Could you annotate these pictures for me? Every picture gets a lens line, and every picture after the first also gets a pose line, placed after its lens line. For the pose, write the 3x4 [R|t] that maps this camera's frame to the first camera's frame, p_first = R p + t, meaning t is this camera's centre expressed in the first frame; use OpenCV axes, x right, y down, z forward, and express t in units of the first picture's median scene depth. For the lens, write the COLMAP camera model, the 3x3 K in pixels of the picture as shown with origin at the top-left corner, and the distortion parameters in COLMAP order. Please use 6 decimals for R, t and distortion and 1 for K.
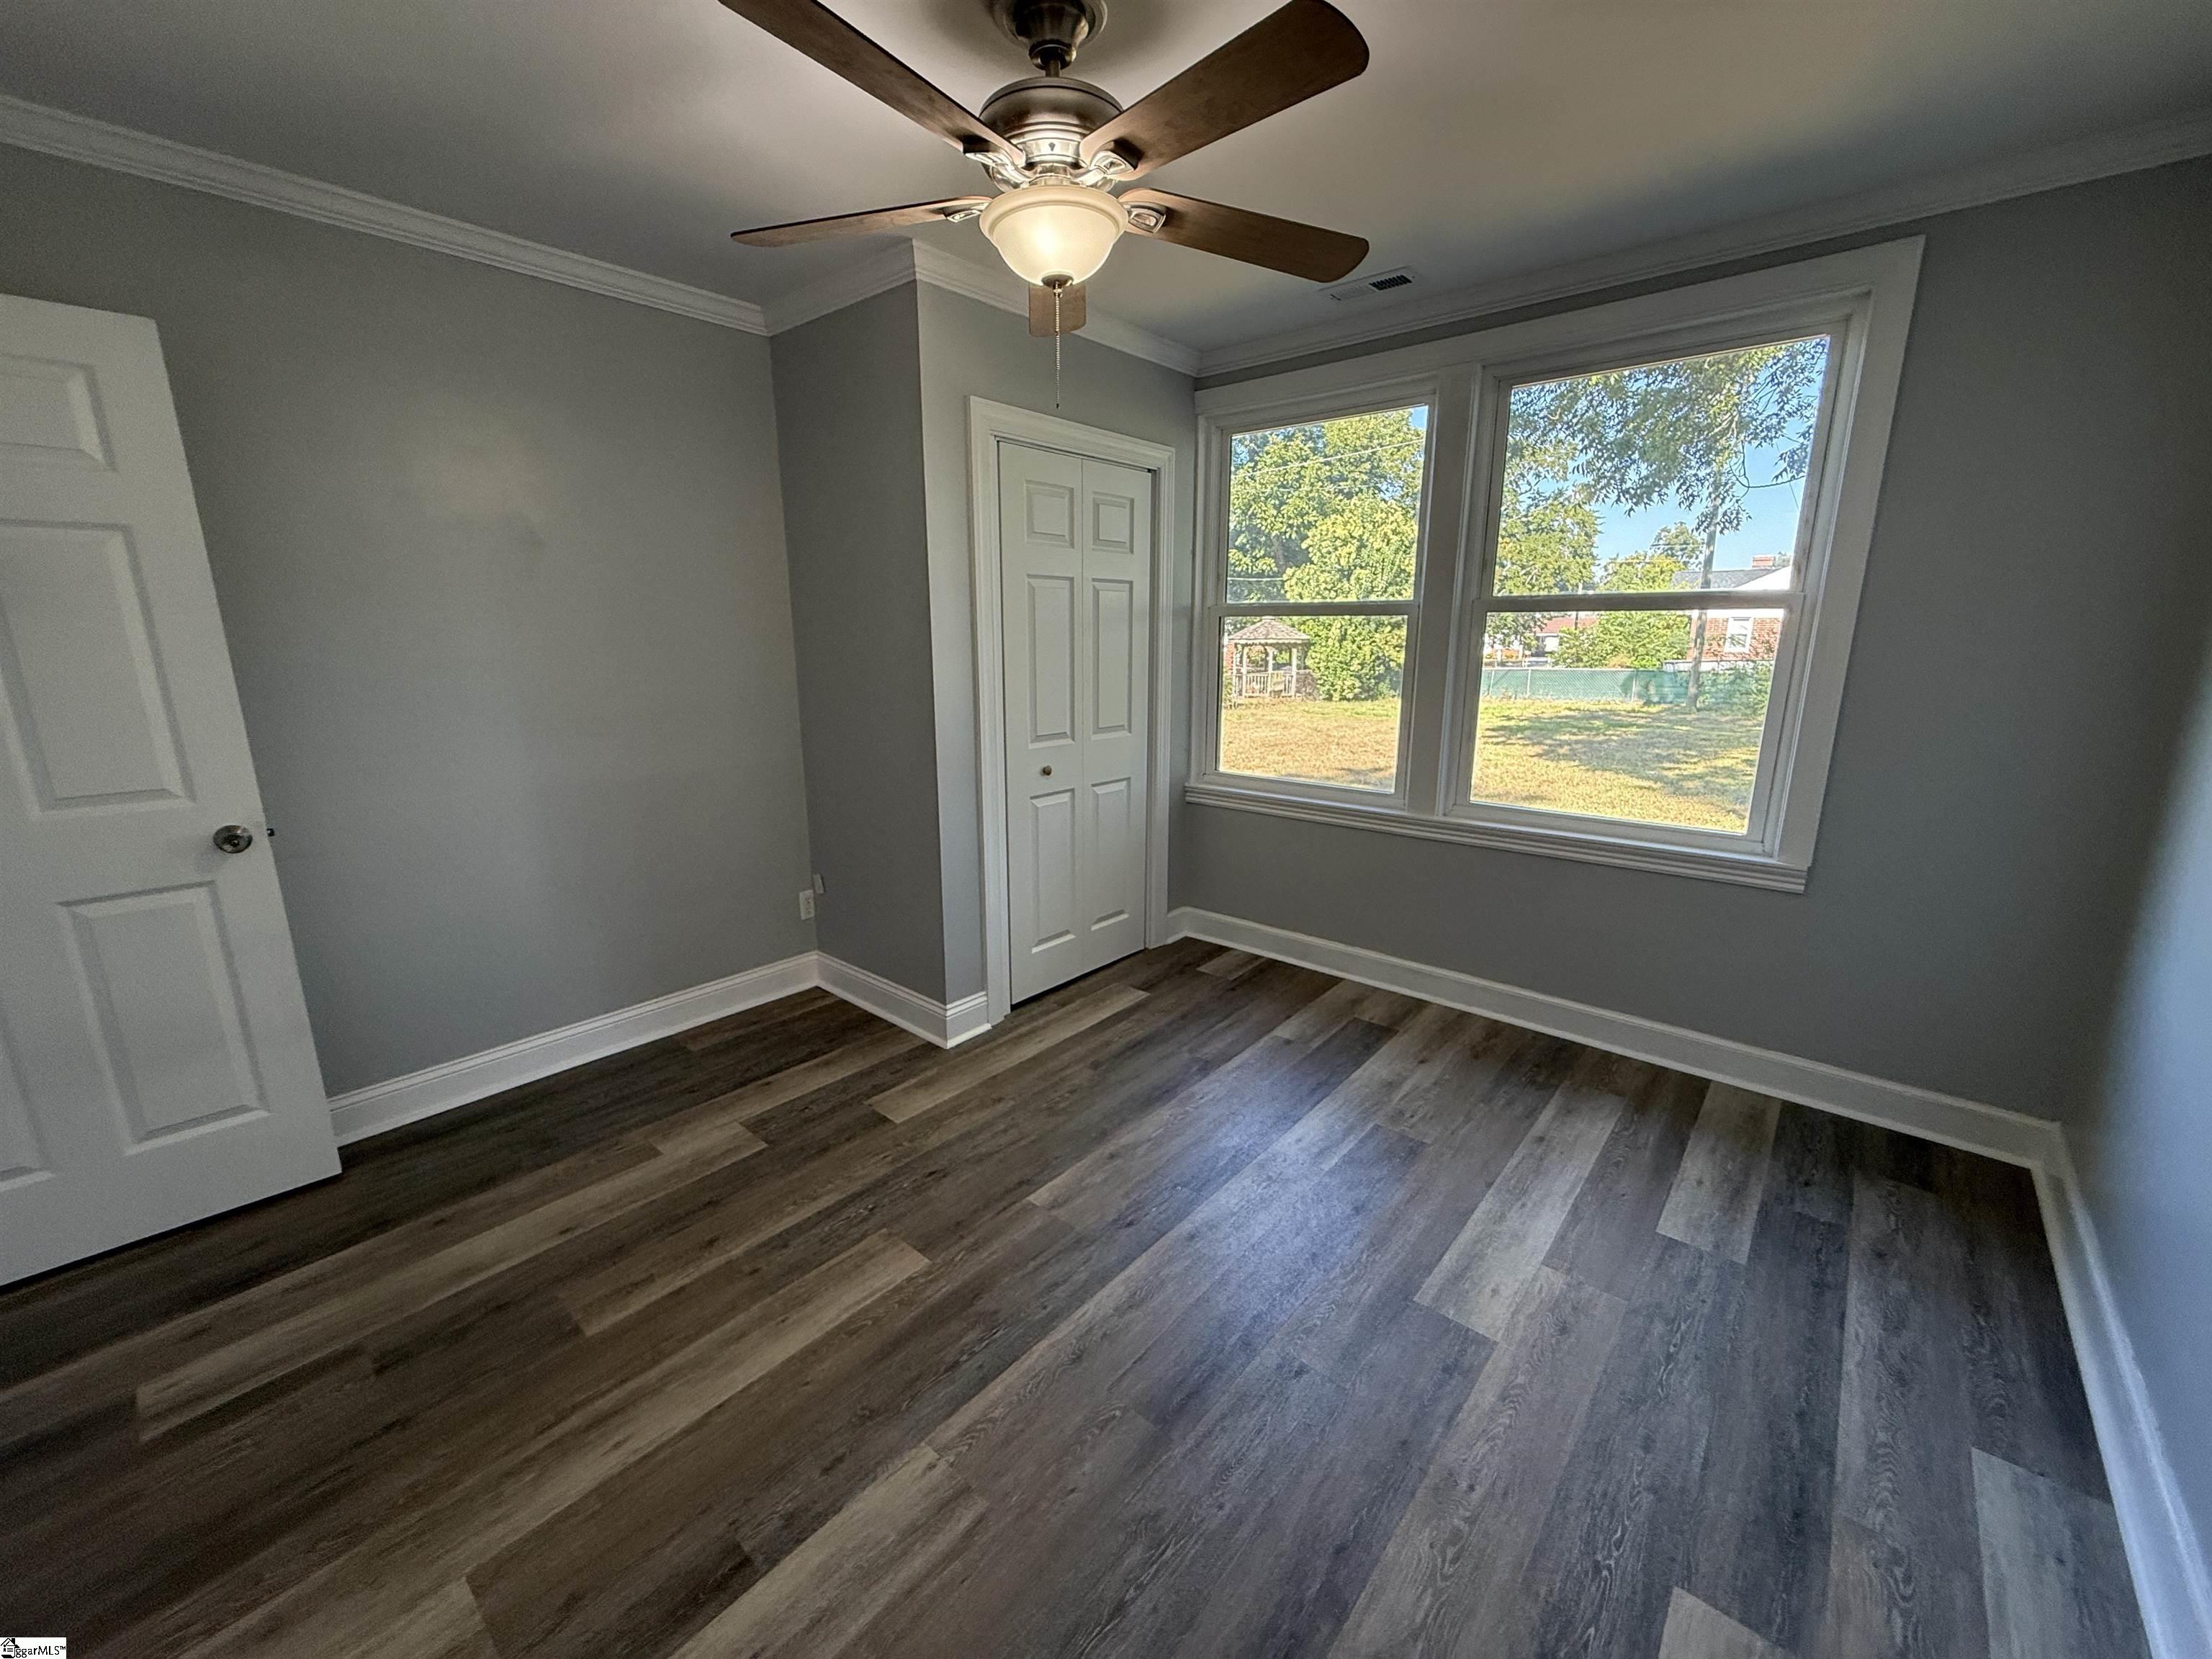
lens RADIAL K [[880.1, 0, 1104.3], [0, 880.1, 827.0], [0, 0, 1]] dist [0.001240, -0.000016]
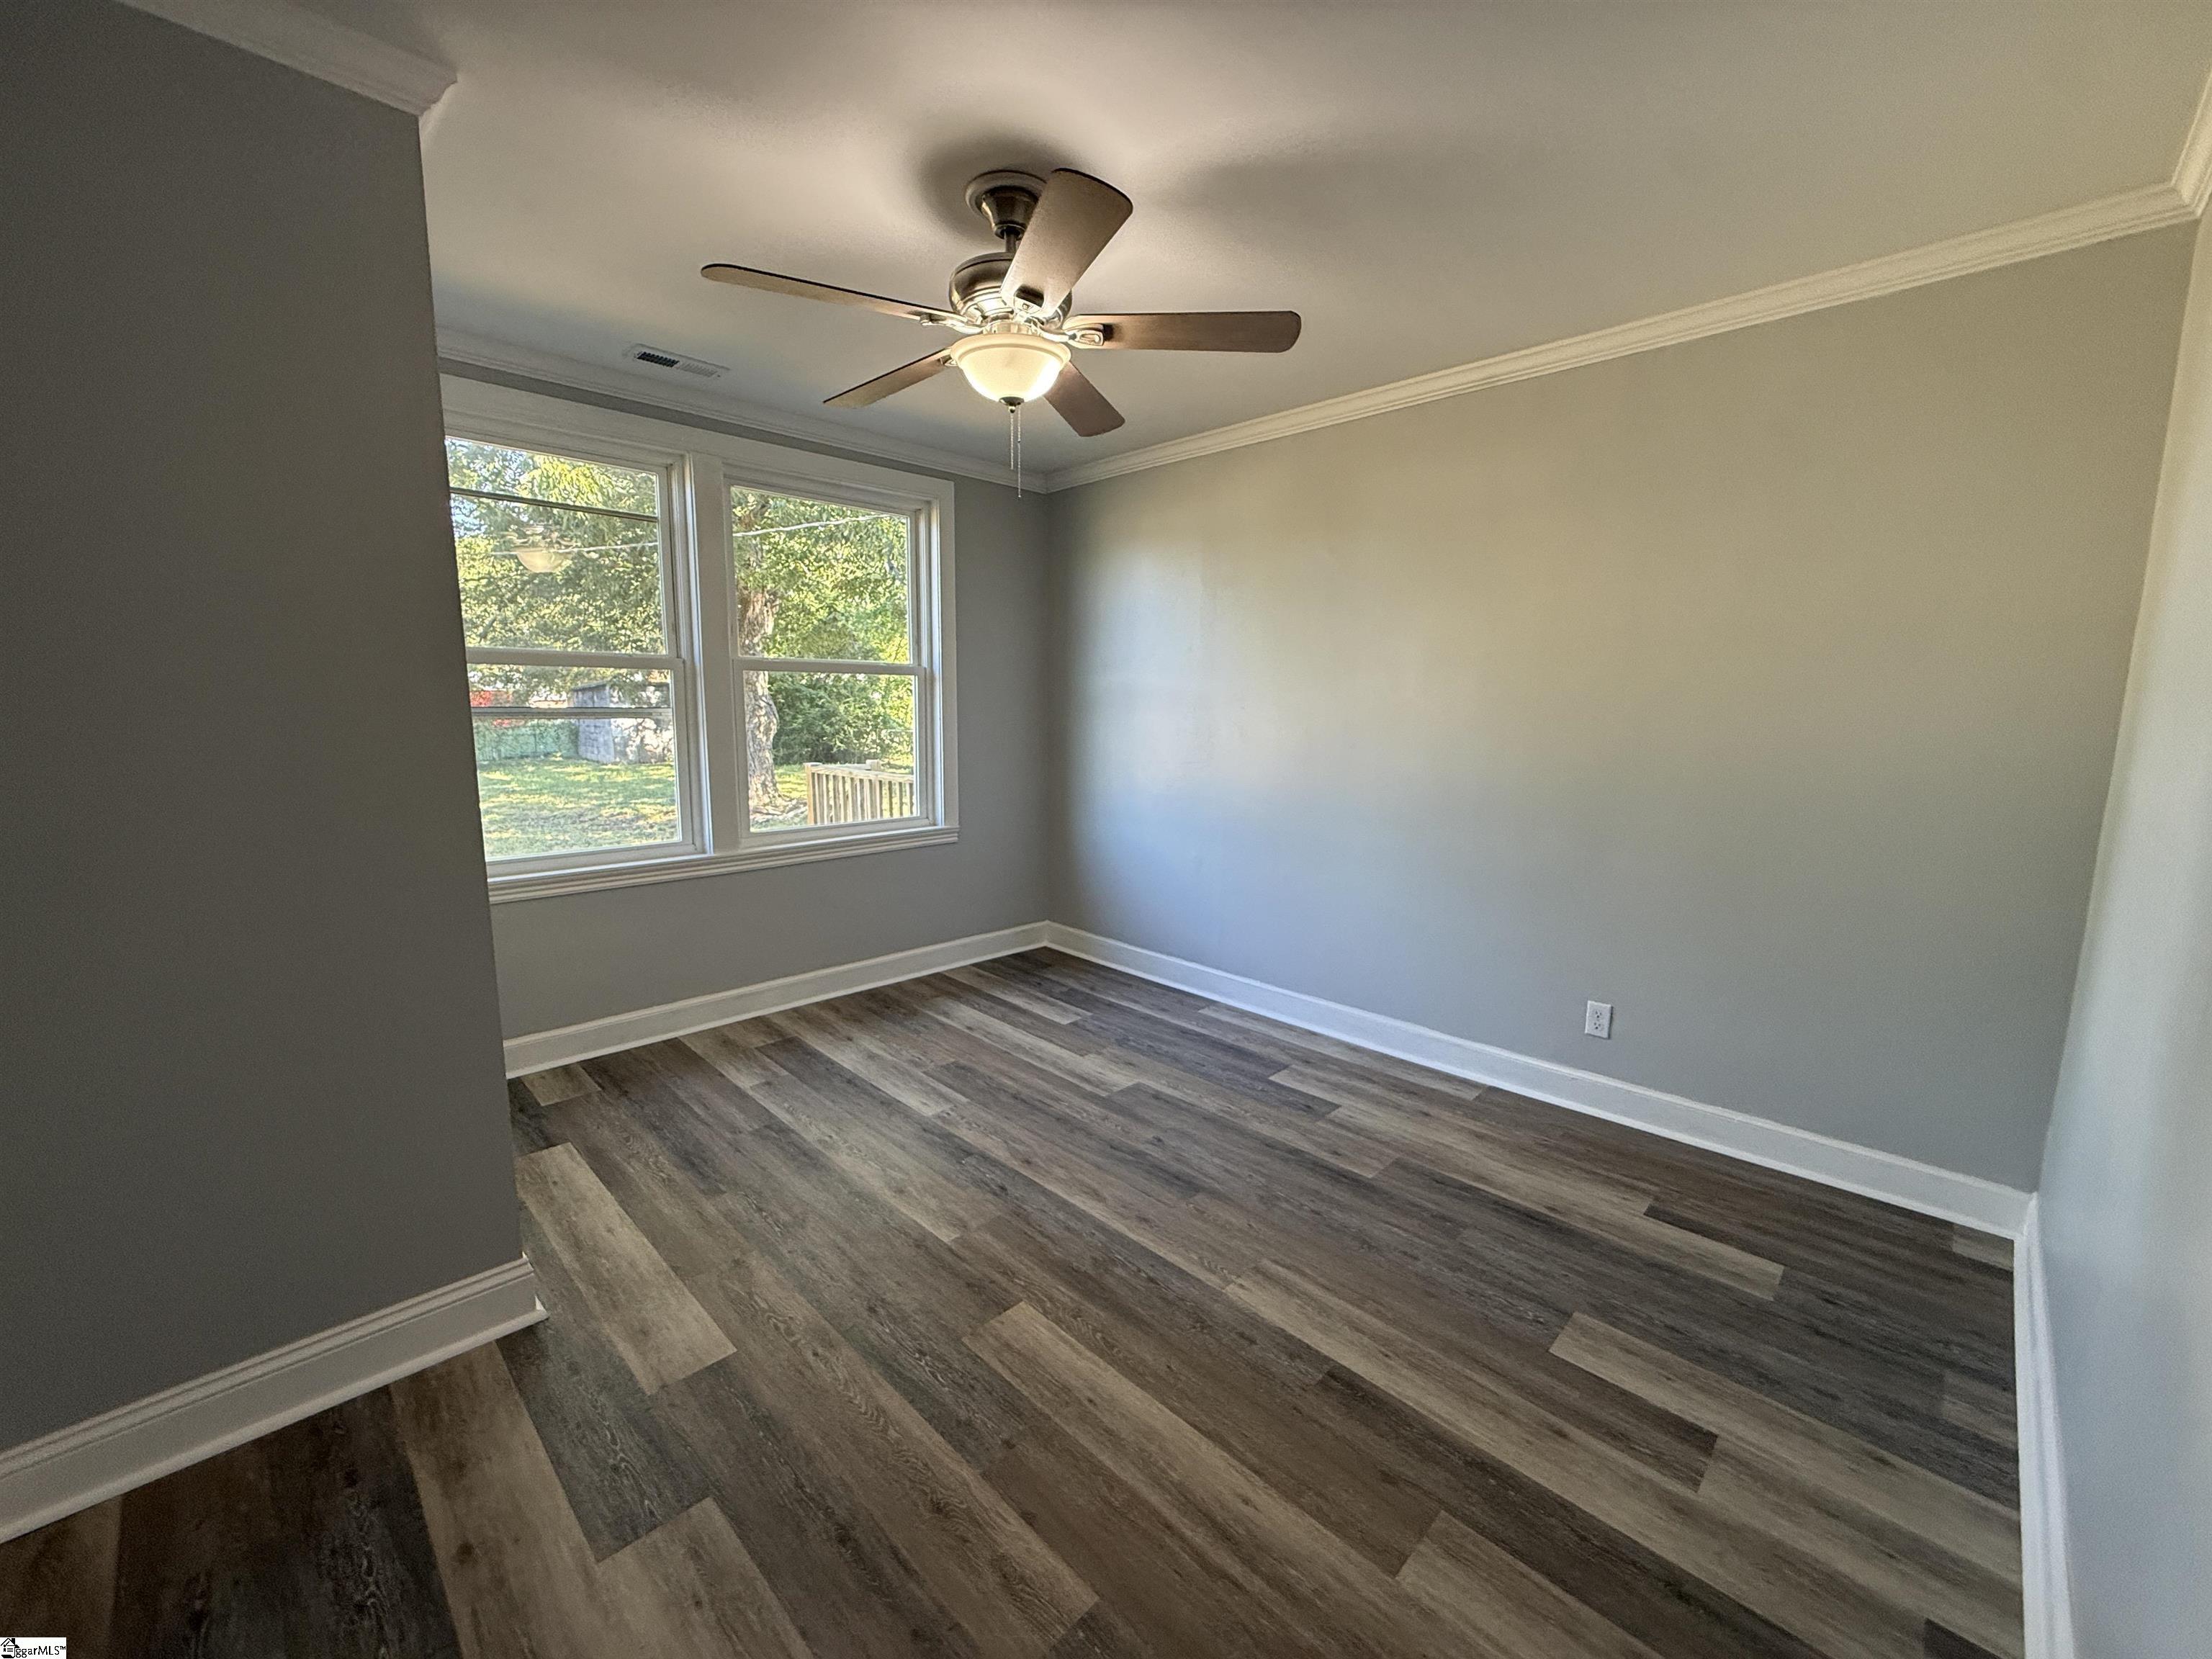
lens RADIAL K [[880.1, 0, 1101.6], [0, 880.1, 824.3], [0, 0, 1]] dist [0.001240, -0.000016]
pose [[0.066434, -0.136295, 0.988438, -1.055592], [0.211178, 0.970106, 0.119573, -0.123585], [-0.975187, 0.200793, 0.093230, 0.683776]]
